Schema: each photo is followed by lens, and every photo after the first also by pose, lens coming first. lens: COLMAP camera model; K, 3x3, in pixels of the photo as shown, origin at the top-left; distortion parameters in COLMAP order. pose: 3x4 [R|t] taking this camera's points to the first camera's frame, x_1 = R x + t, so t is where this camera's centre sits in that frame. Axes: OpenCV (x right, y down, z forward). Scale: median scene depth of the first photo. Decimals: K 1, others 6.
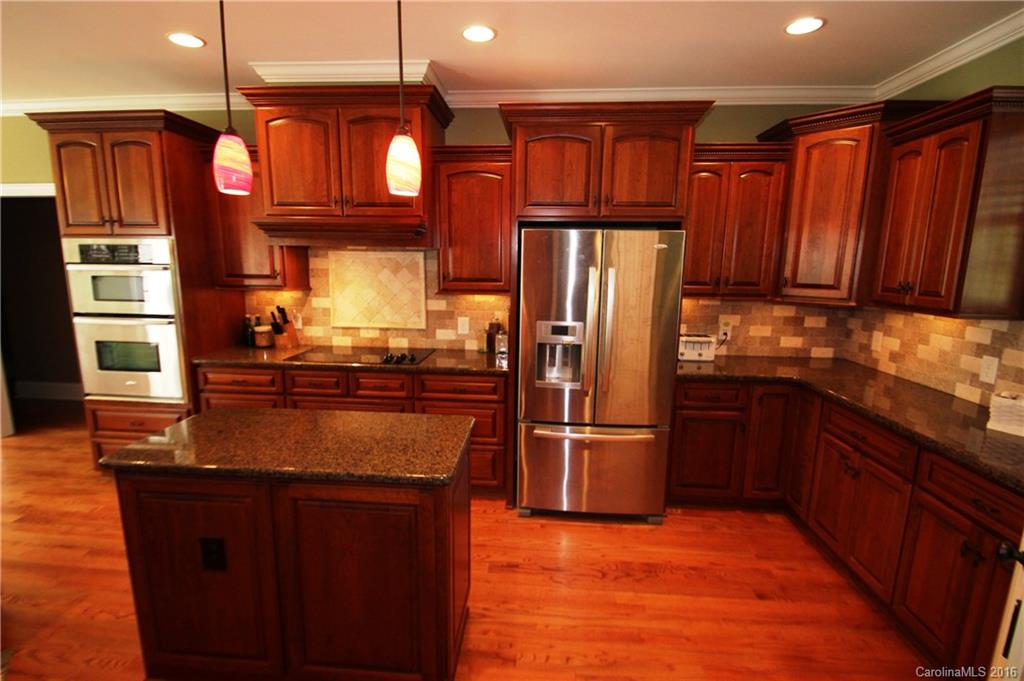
lens RADIAL K [[472.7, 0, 514.0], [0, 472.7, 338.5], [0, 0, 1]] dist [-0.009463, -0.001168]
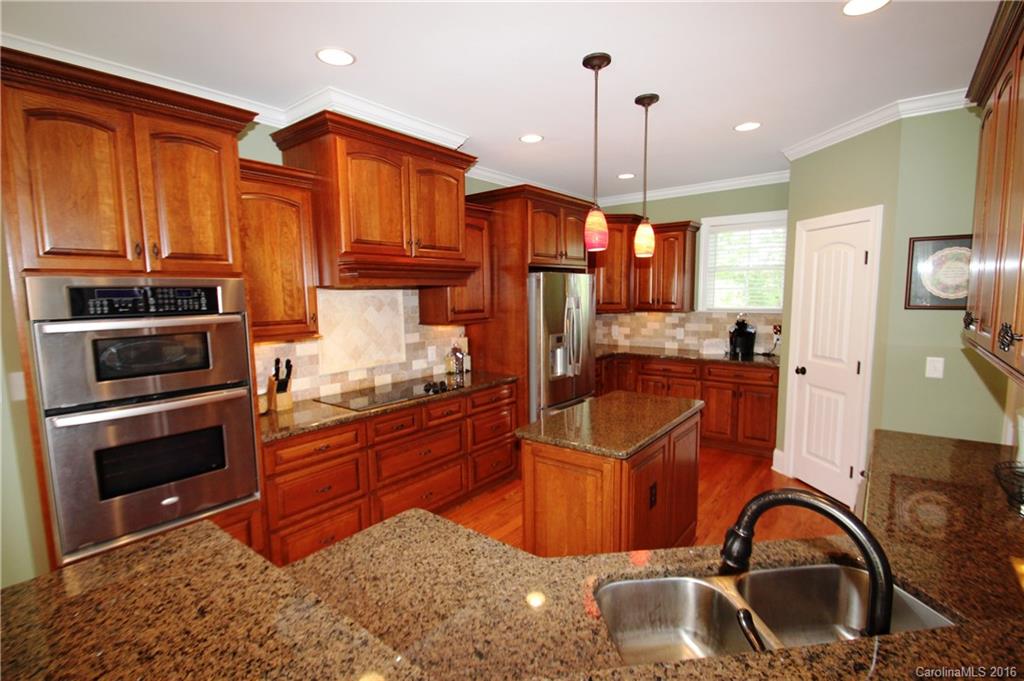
lens RADIAL K [[472.7, 0, 512.0], [0, 472.7, 338.1], [0, 0, 1]] dist [-0.009463, -0.001168]
pose [[0.566648, -0.103243, 0.817466, -0.930305], [0.155343, 0.987713, 0.017064, -0.054762], [-0.809184, 0.117318, 0.575724, 0.202572]]
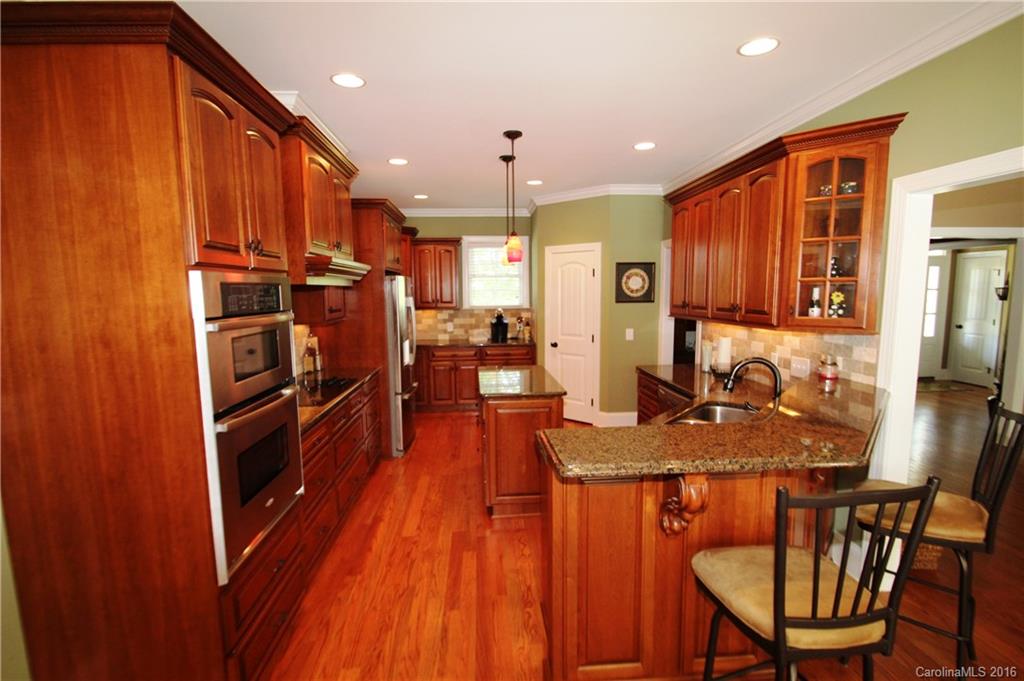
lens RADIAL K [[472.7, 0, 510.1], [0, 472.7, 345.9], [0, 0, 1]] dist [-0.009463, -0.001168]
pose [[-0.145494, -0.129283, 0.980876, -1.289575], [0.166591, 0.974068, 0.153096, -0.136640], [-0.975233, 0.185680, -0.120184, 0.656769]]
